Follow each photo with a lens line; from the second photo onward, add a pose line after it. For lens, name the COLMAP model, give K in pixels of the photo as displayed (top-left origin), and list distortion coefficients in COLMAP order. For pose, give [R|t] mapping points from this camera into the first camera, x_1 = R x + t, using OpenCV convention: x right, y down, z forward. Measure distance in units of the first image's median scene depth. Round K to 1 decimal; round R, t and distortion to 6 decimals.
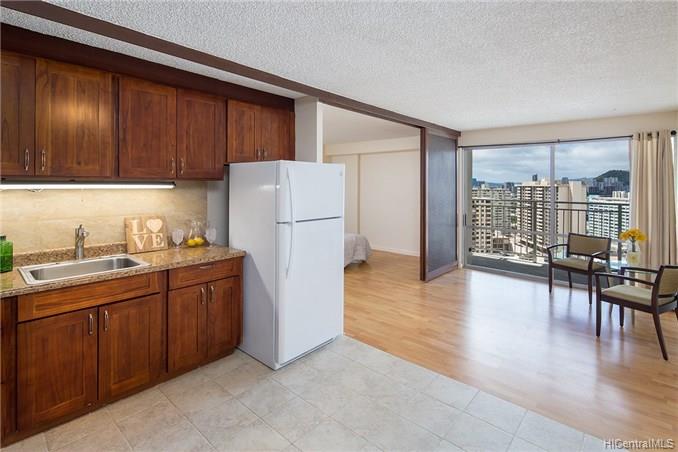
lens RADIAL K [[310.9, 0, 334.7], [0, 310.9, 180.3], [0, 0, 1]] dist [-0.008120, -0.002534]
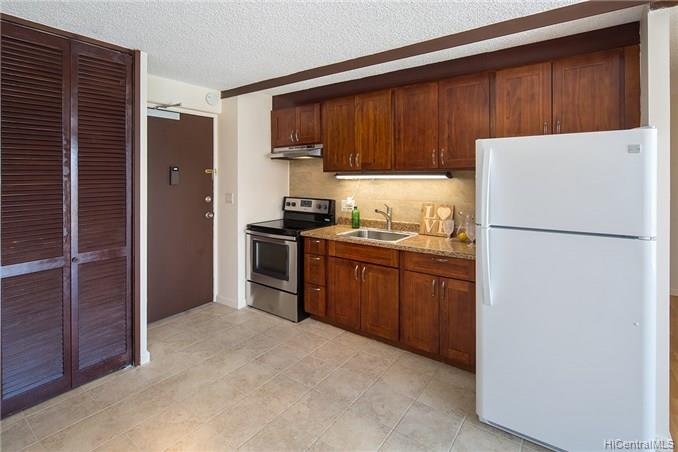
lens RADIAL K [[310.9, 0, 332.9], [0, 310.9, 174.1], [0, 0, 1]] dist [-0.008120, -0.002534]
pose [[0.146274, -0.012330, -0.989167, 0.461987], [0.018312, 0.999785, -0.009754, 0.015021], [0.989075, -0.016687, 0.146469, 0.505138]]
